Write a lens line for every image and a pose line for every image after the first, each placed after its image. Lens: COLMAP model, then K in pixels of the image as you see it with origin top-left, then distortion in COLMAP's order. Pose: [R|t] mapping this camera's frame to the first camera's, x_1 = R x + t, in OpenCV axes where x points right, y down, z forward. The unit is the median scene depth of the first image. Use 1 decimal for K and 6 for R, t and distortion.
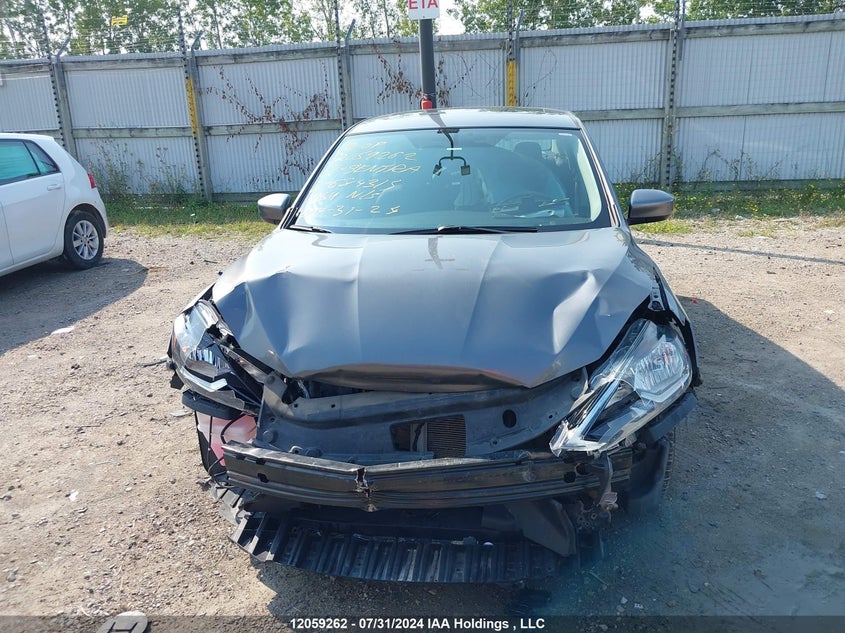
lens RADIAL K [[709.9, 0, 422.5], [0, 709.9, 316.5], [0, 0, 1]] dist [-0.009002, -0.004287]
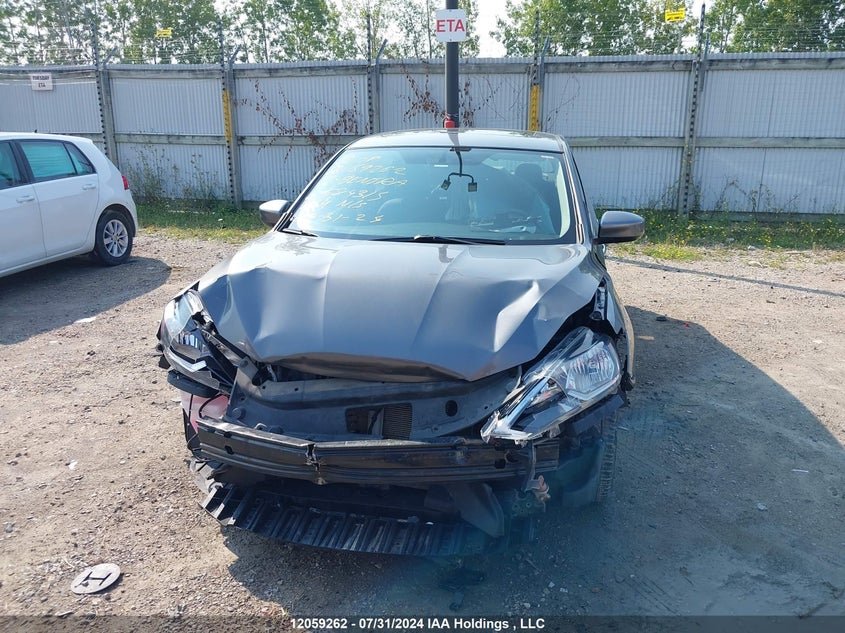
lens RADIAL K [[709.9, 0, 422.5], [0, 709.9, 316.5], [0, 0, 1]] dist [-0.009002, -0.004287]
pose [[0.997548, 0.053198, -0.045466, 0.074425], [-0.054298, 0.998253, -0.023306, 0.017828], [0.044147, 0.025717, 0.998694, -0.066671]]
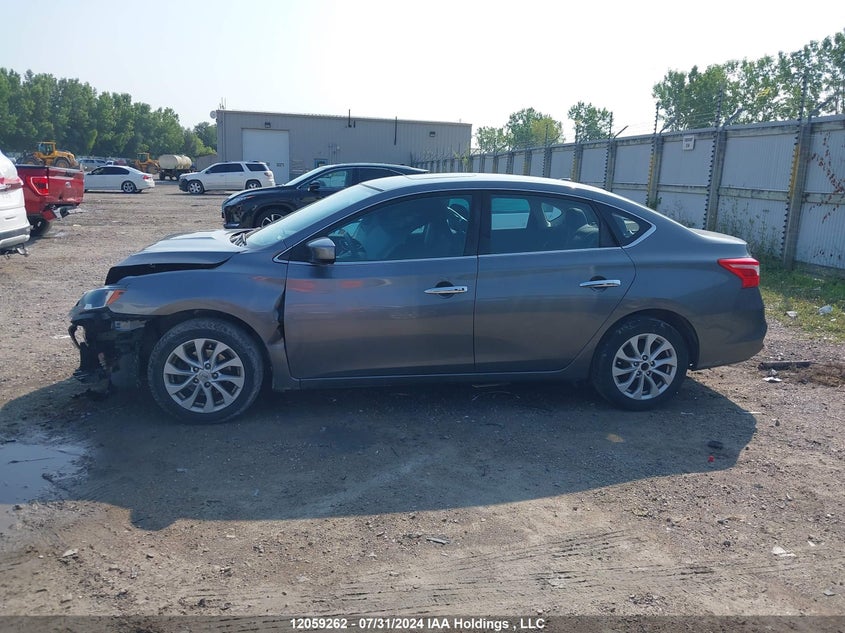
lens RADIAL K [[709.9, 0, 422.5], [0, 709.9, 316.5], [0, 0, 1]] dist [-0.009002, -0.004287]
pose [[0.251809, 0.229899, -0.940074, 1.581620], [-0.299756, 0.942133, 0.150109, -0.297726], [0.920184, 0.243994, 0.306151, 0.803652]]
